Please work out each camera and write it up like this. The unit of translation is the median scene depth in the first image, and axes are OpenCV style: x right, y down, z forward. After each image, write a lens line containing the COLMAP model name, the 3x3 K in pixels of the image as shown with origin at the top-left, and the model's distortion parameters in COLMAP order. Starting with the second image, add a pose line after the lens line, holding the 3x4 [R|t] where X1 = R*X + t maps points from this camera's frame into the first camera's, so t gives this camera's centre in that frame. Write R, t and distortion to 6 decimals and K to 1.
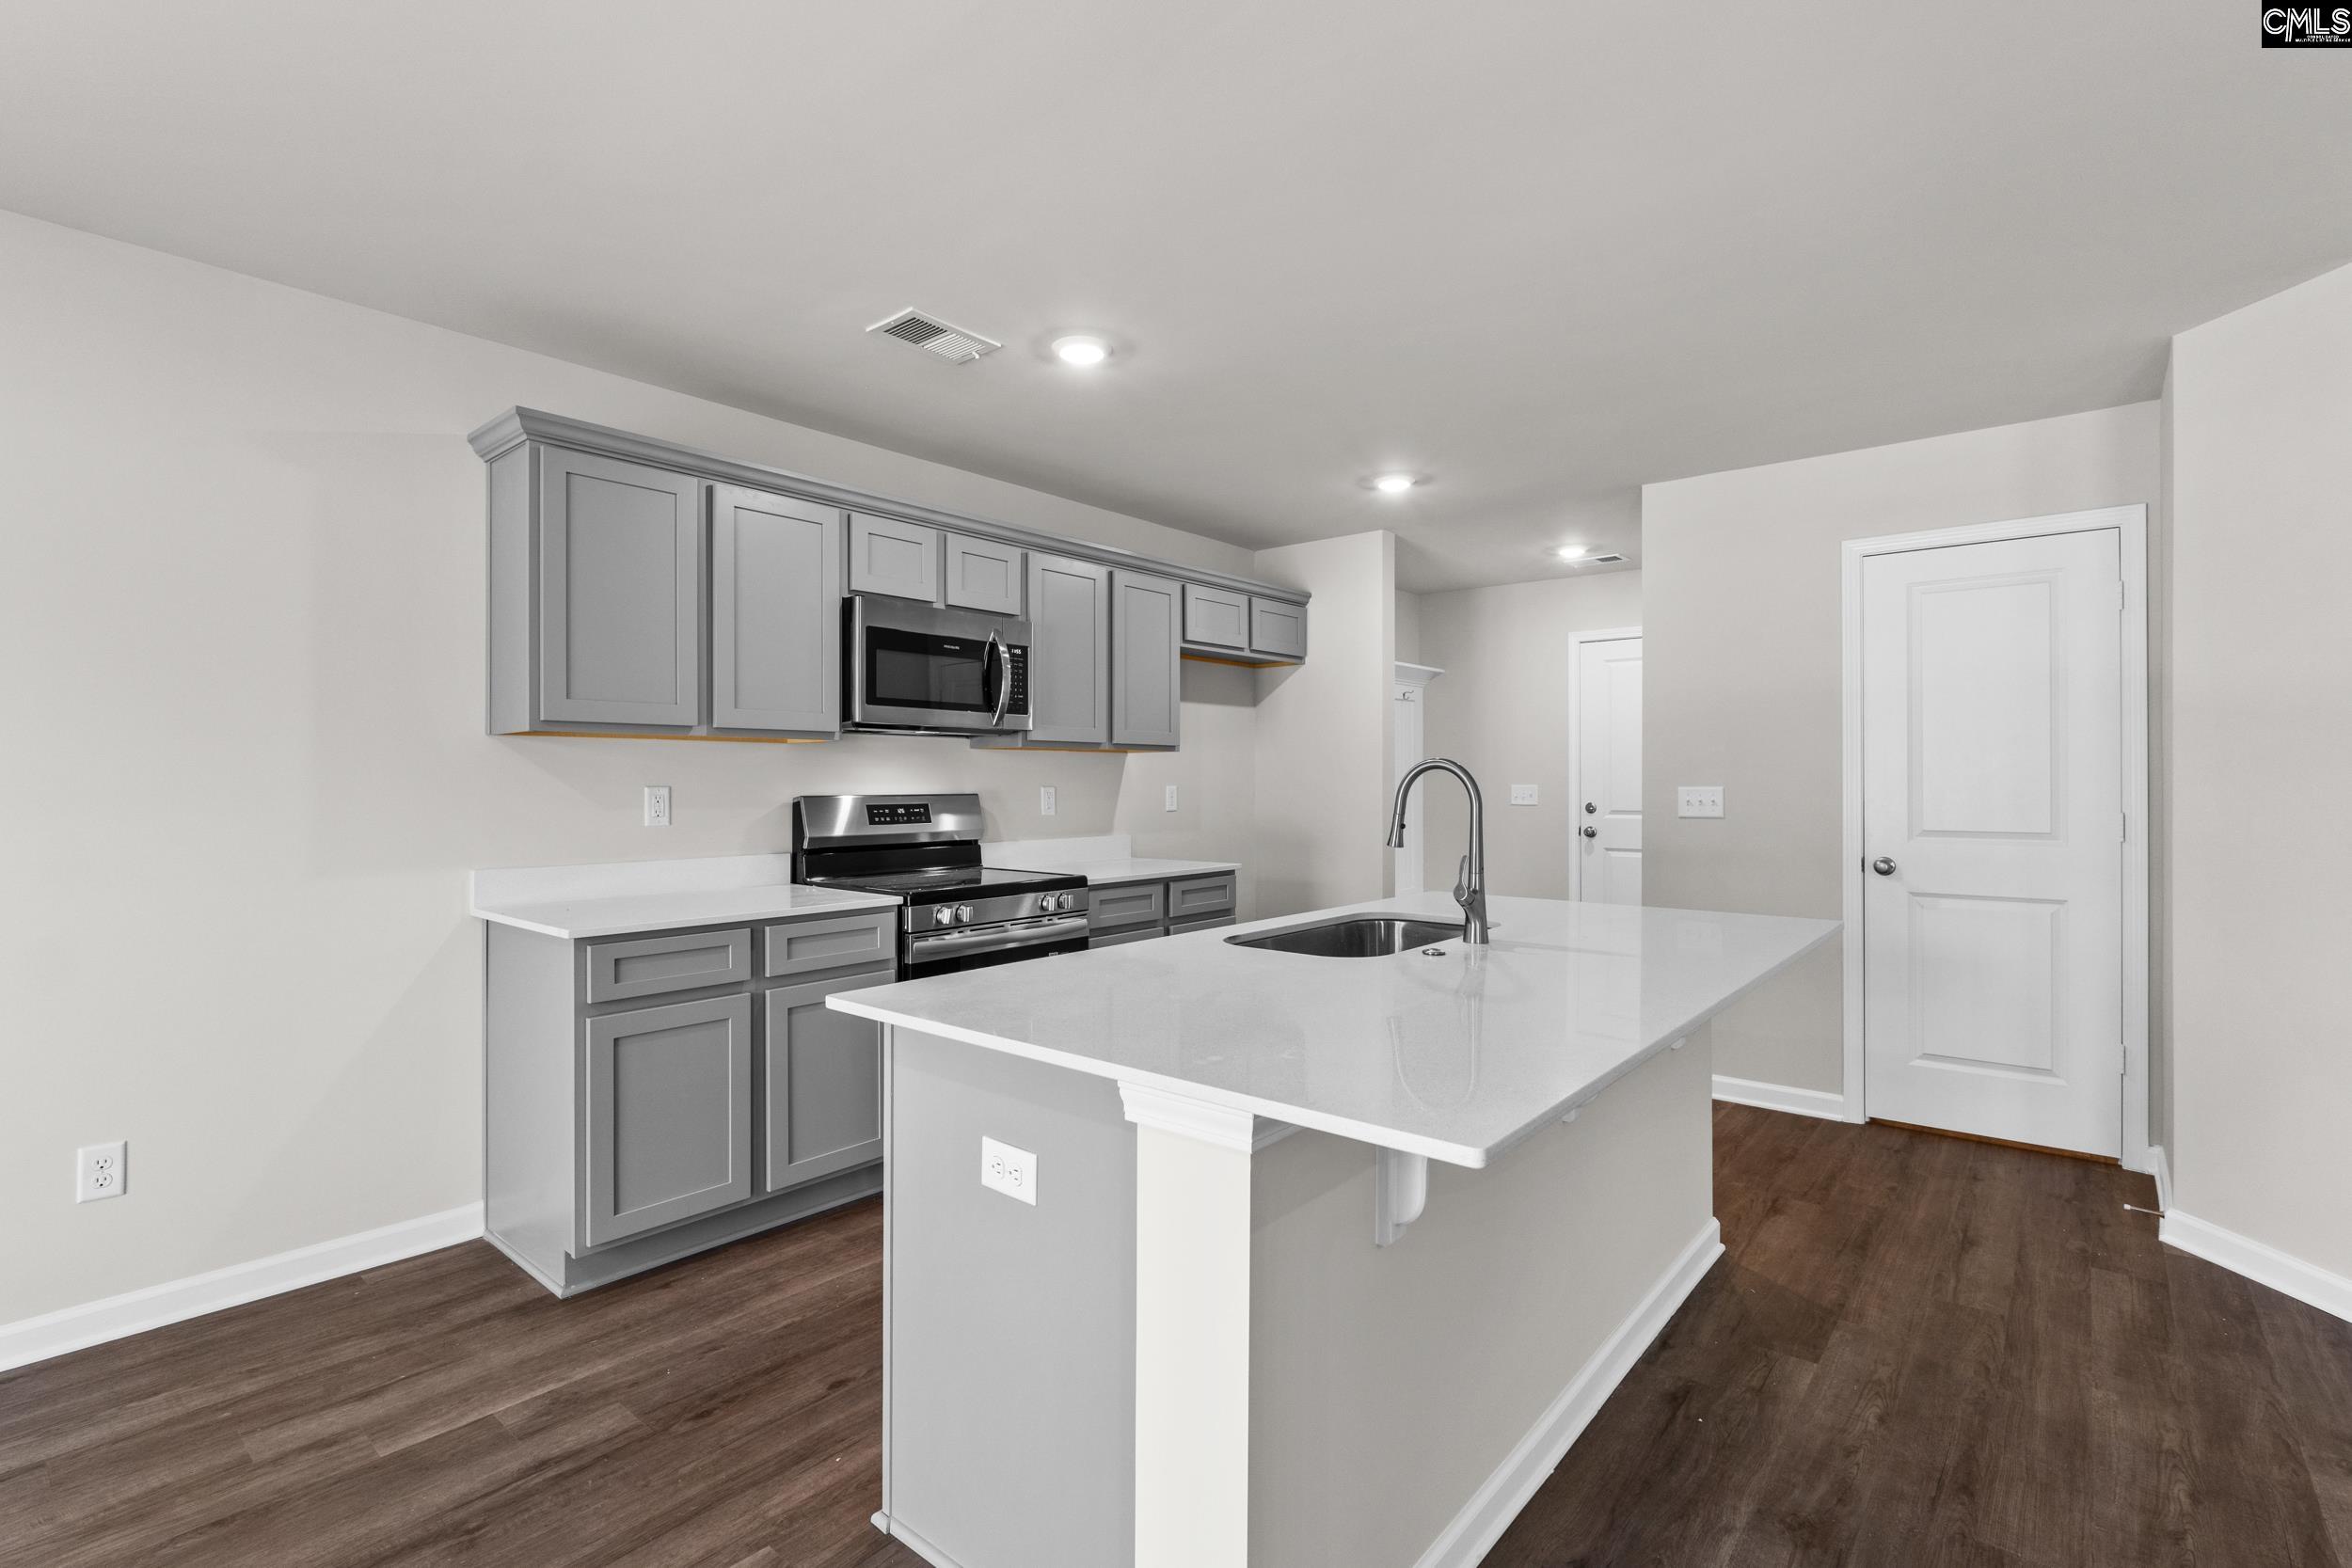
lens RADIAL K [[1081.2, 0, 1175.9], [0, 1081.2, 782.3], [0, 0, 1]] dist [0.005433, 0.000439]
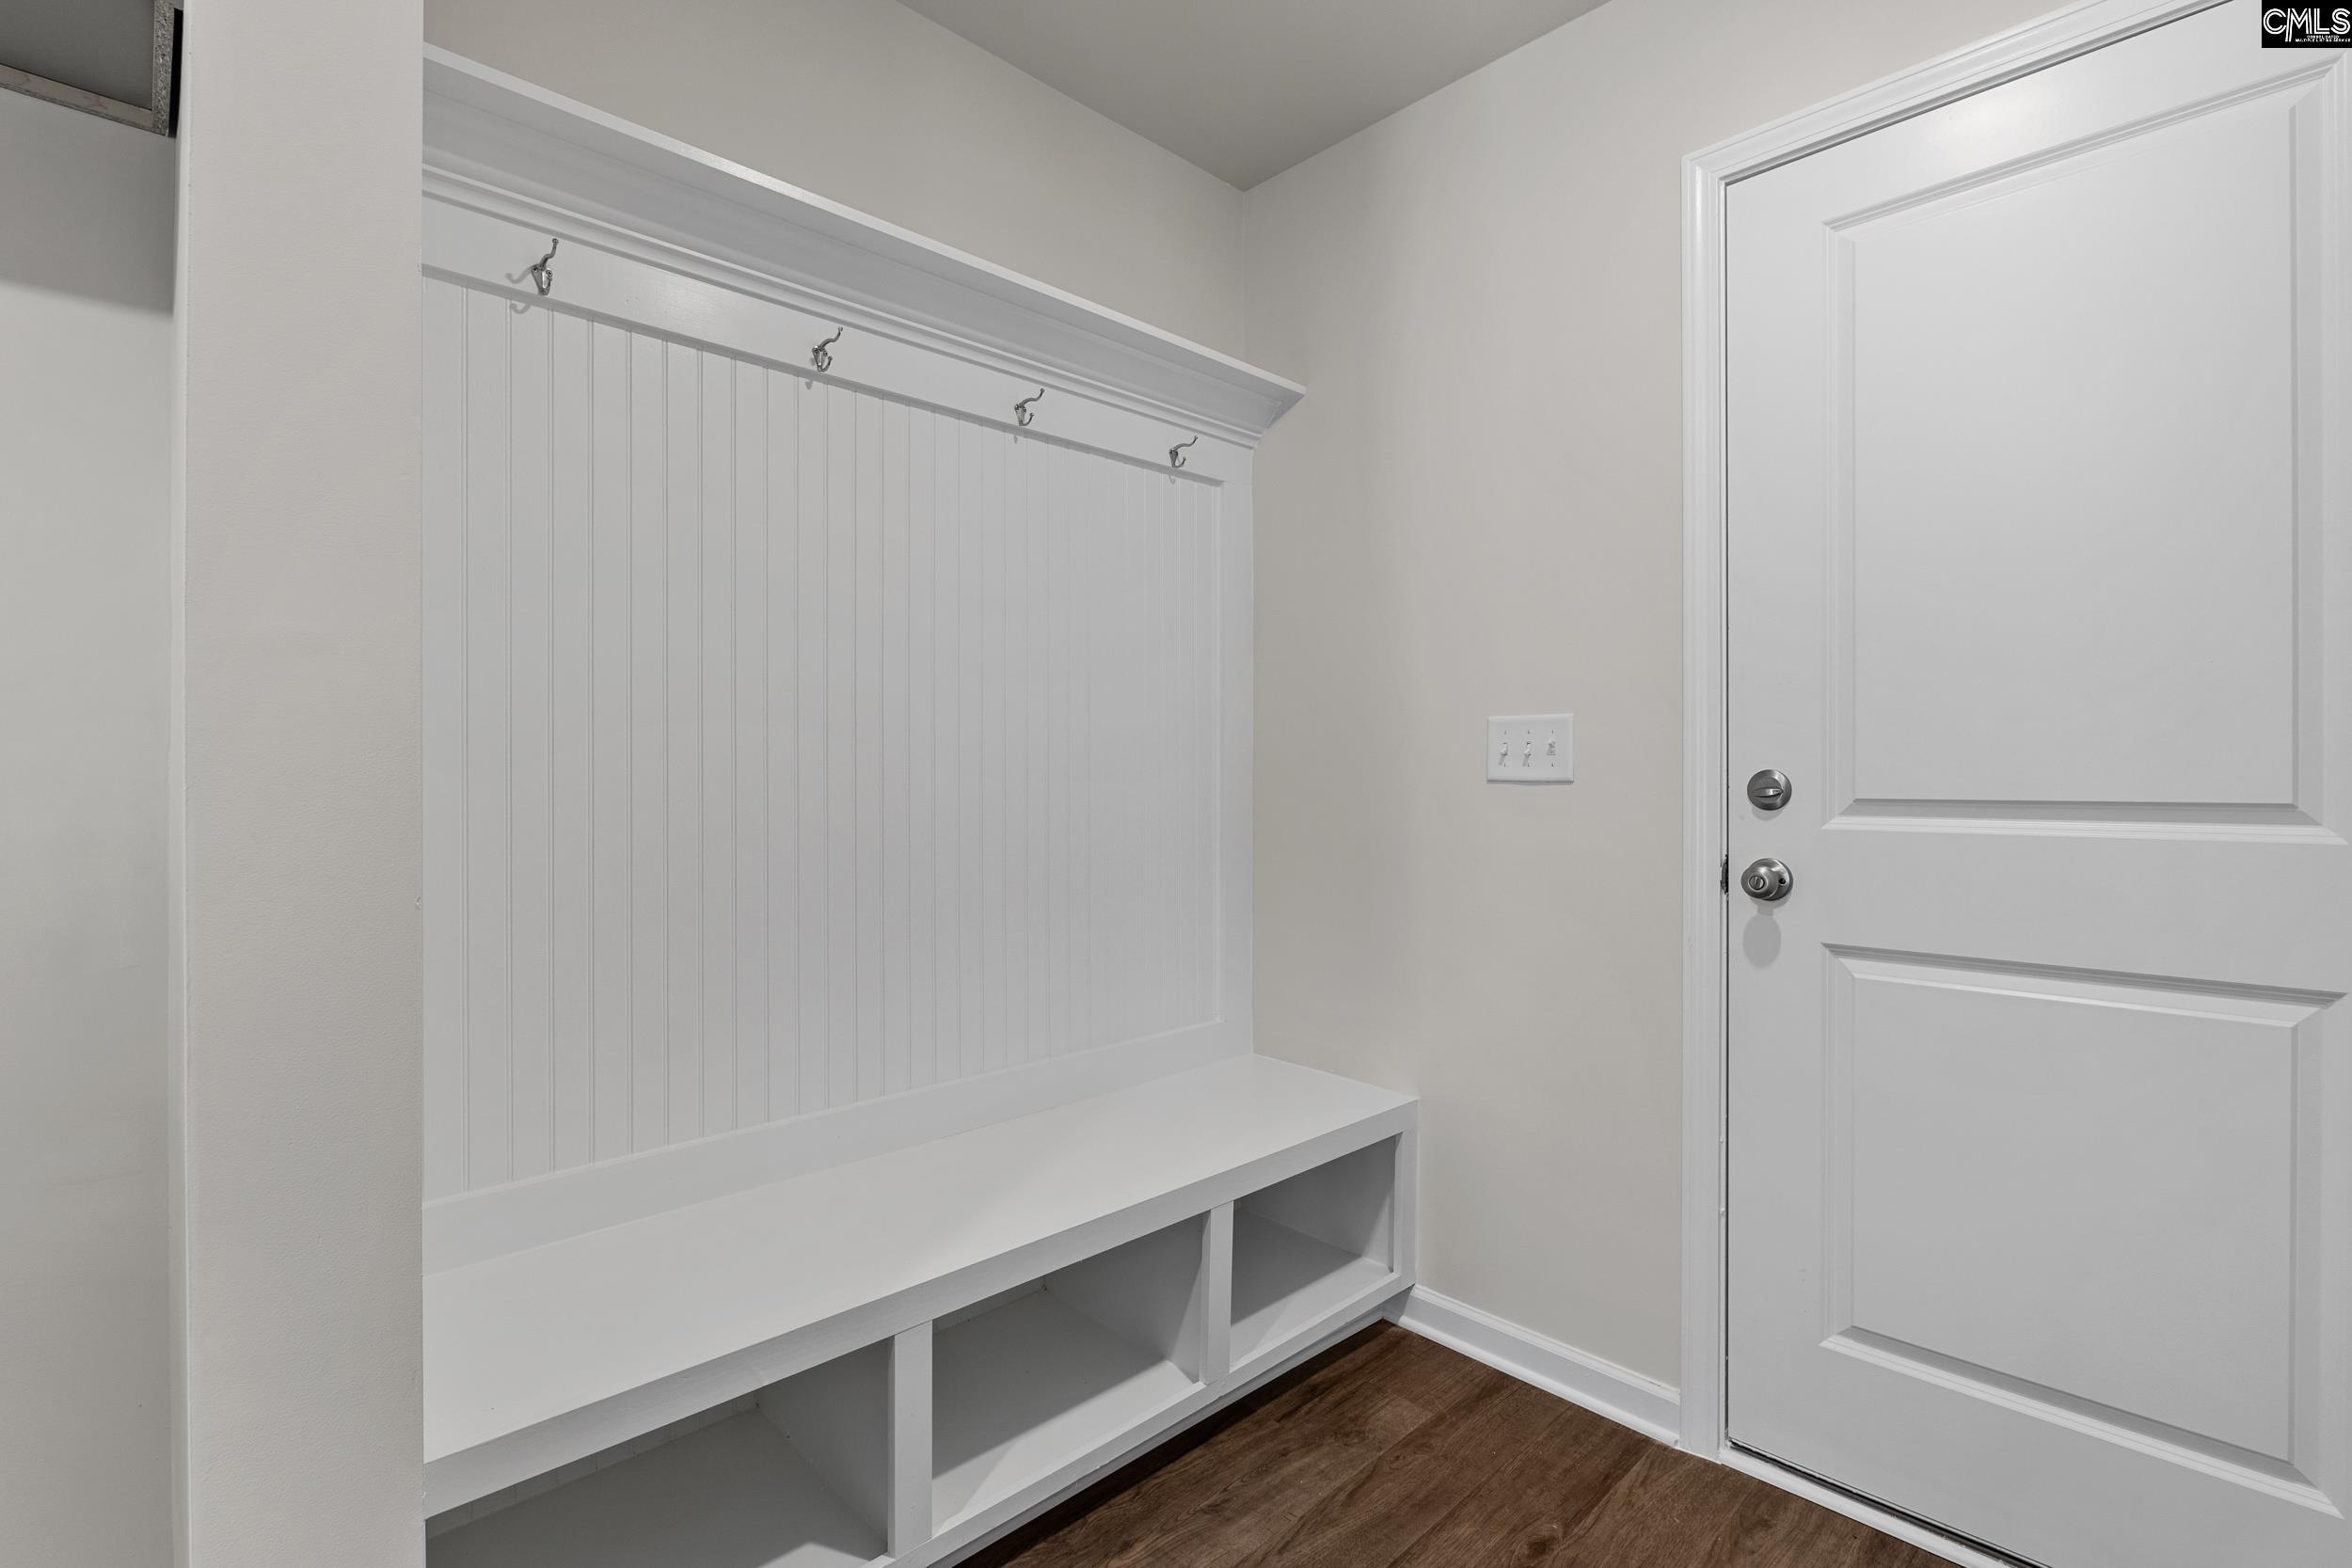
lens RADIAL K [[1081.2, 0, 1175.7], [0, 1081.2, 782.9], [0, 0, 1]] dist [0.005433, 0.000439]
pose [[0.995378, 0.000822, -0.096034, 0.263984], [0.000196, 0.999944, 0.010591, 0.019146], [0.096037, -0.010561, 0.995322, 0.721485]]
